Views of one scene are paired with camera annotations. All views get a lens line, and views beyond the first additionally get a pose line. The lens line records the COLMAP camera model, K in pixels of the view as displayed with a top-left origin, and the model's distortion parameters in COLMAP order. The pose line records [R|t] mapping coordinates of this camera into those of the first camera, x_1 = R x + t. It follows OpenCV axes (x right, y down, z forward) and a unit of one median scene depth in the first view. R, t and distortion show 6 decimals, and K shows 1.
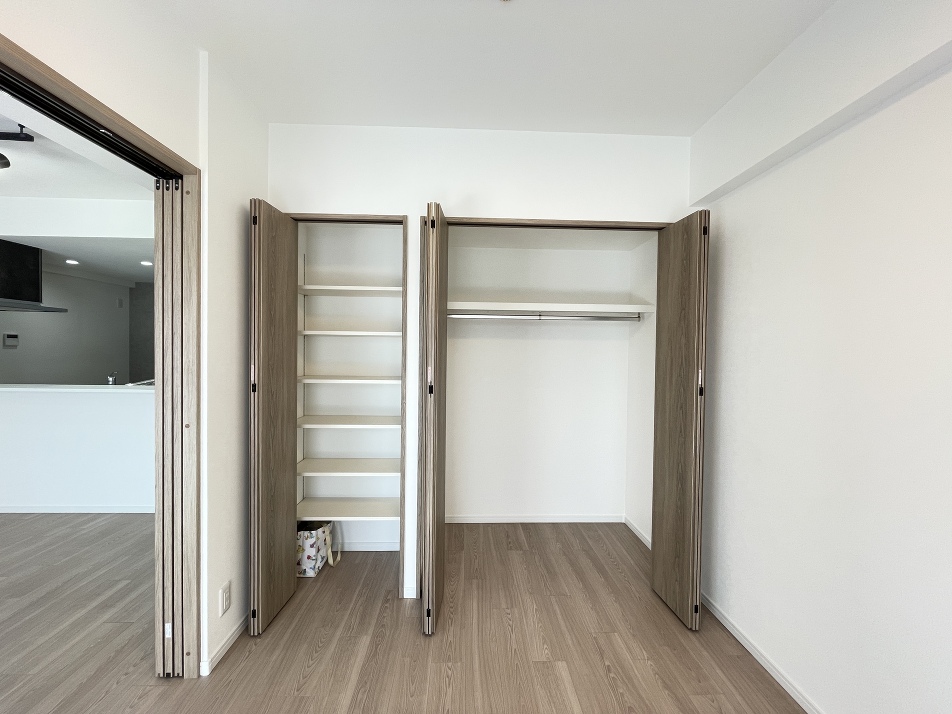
lens RADIAL K [[383.6, 0, 476.0], [0, 383.6, 357.0], [0, 0, 1]] dist [-0.001105, -0.000072]
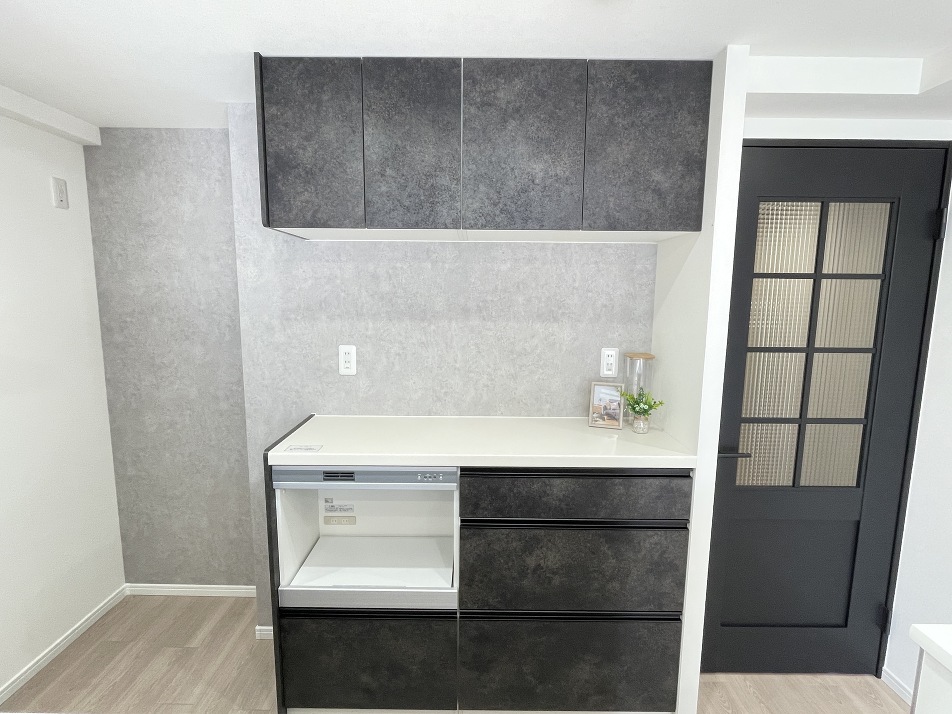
lens RADIAL K [[480.8, 0, 476.0], [0, 480.8, 357.0], [0, 0, 1]] dist [-0.002927, 0.000235]
pose [[0.999066, 0.001171, -0.043188, -0.853636], [0.003971, 0.992912, 0.118789, -0.079613], [0.043021, -0.118850, 0.991980, 0.909245]]
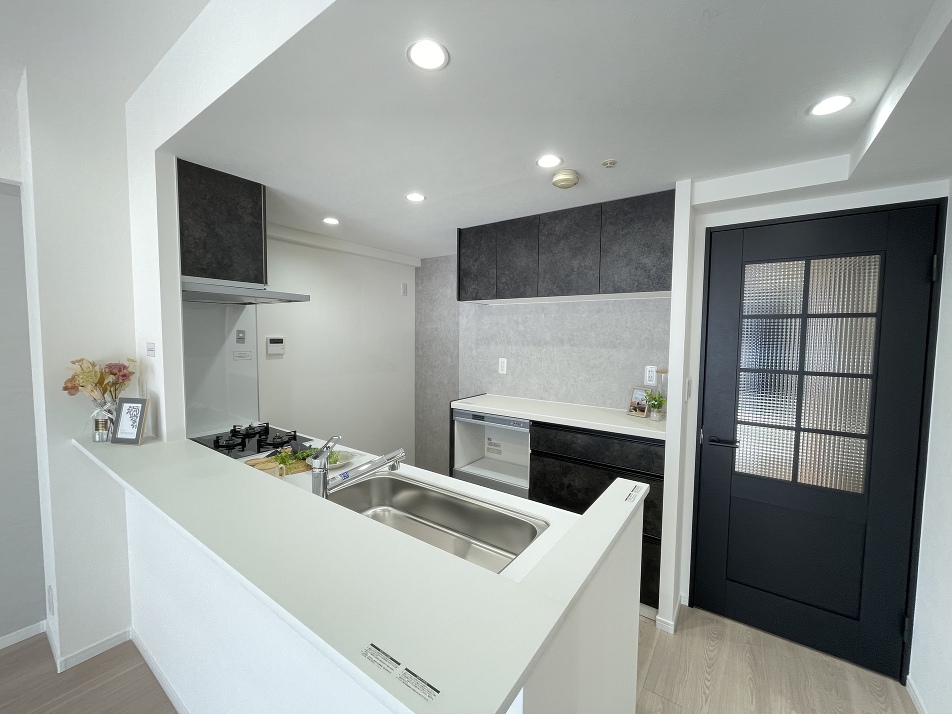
lens RADIAL K [[383.6, 0, 476.0], [0, 383.6, 357.0], [0, 0, 1]] dist [-0.001105, -0.000072]
pose [[0.792800, 0.031633, -0.608661, -0.558319], [-0.010880, 0.999228, 0.037760, -0.061734], [0.609385, -0.023314, 0.792532, 0.747942]]
